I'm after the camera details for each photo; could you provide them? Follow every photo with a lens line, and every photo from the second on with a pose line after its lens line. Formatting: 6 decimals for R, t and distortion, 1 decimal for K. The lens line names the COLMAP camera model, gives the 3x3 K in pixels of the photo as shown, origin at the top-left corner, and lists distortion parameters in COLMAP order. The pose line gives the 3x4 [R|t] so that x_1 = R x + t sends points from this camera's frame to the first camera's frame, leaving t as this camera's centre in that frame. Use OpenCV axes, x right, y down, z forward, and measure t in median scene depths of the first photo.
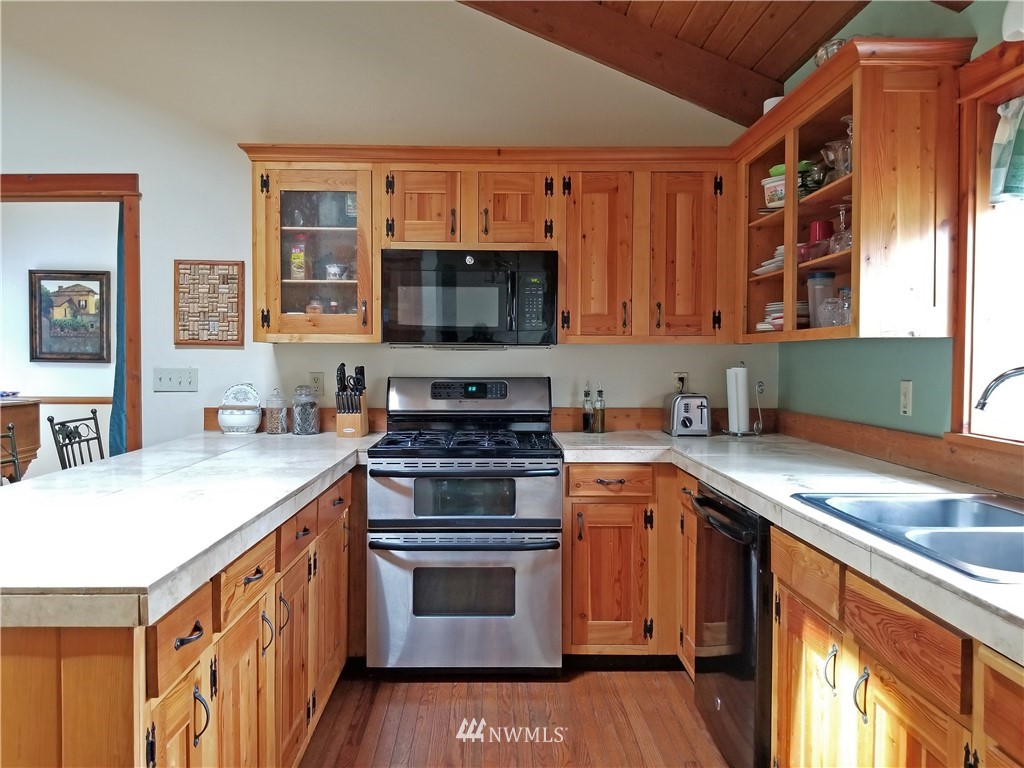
lens RADIAL K [[780.9, 0, 501.1], [0, 780.9, 368.2], [0, 0, 1]] dist [0.059788, -0.111784]
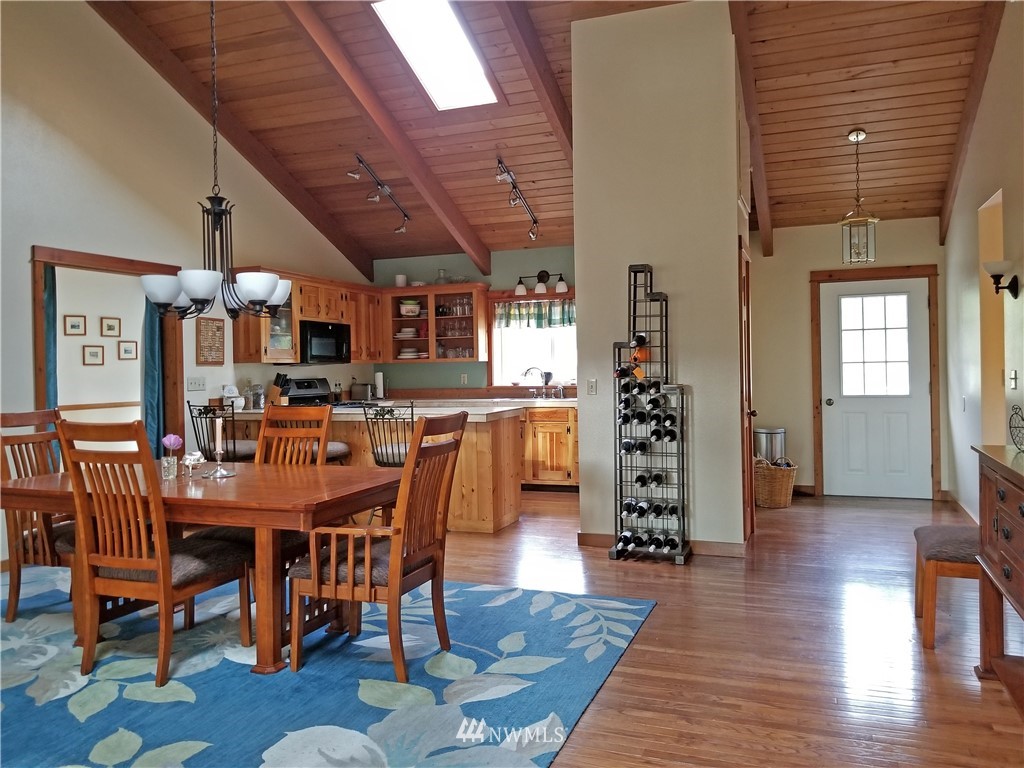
lens RADIAL K [[780.9, 0, 501.1], [0, 780.9, 368.2], [0, 0, 1]] dist [0.059788, -0.111784]
pose [[0.376629, -0.006724, 0.926340, -1.961164], [0.035841, 0.999331, -0.007318, 0.018903], [-0.925671, 0.035957, 0.376618, -0.338131]]
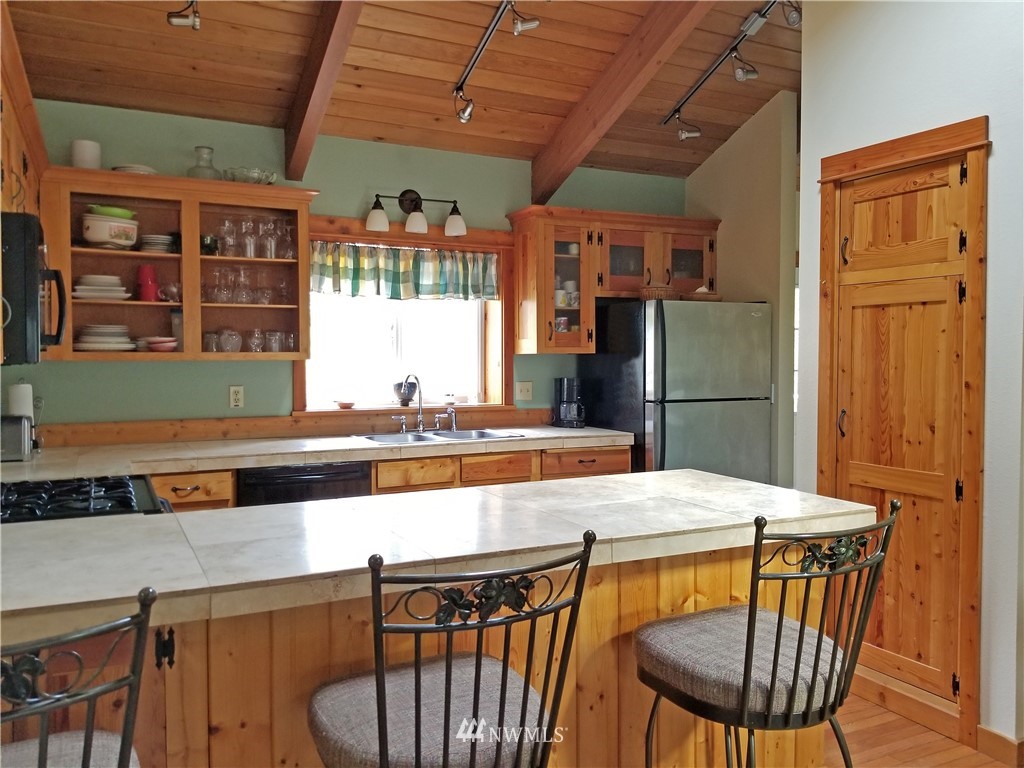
lens RADIAL K [[824.8, 0, 512.0], [0, 824.8, 384.0], [0, 0, 1]] dist [0.109299, -0.135825]
pose [[-0.440720, -0.034445, 0.896983, -0.937353], [0.014387, 0.998864, 0.045426, -0.040960], [-0.897529, 0.032925, -0.439724, 0.934953]]
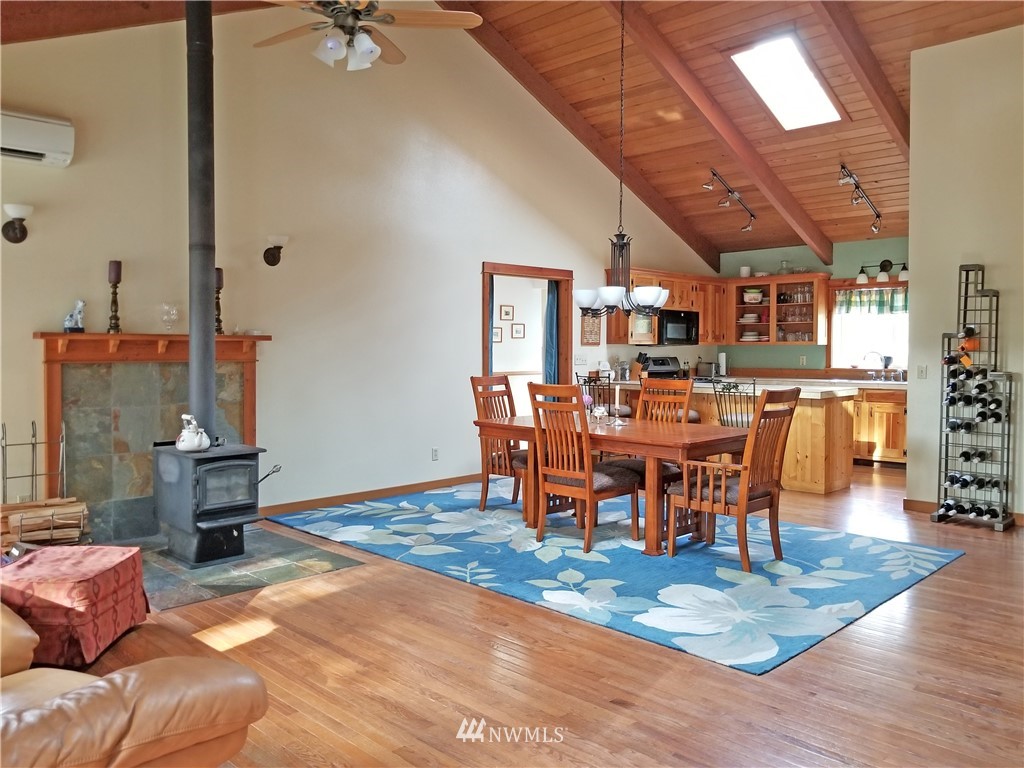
lens RADIAL K [[780.9, 0, 501.1], [0, 780.9, 368.2], [0, 0, 1]] dist [0.059788, -0.111784]
pose [[0.720454, -0.018022, 0.693269, -2.377184], [0.012327, 0.999837, 0.013181, 0.007636], [-0.693393, -0.000951, 0.720559, -0.545016]]
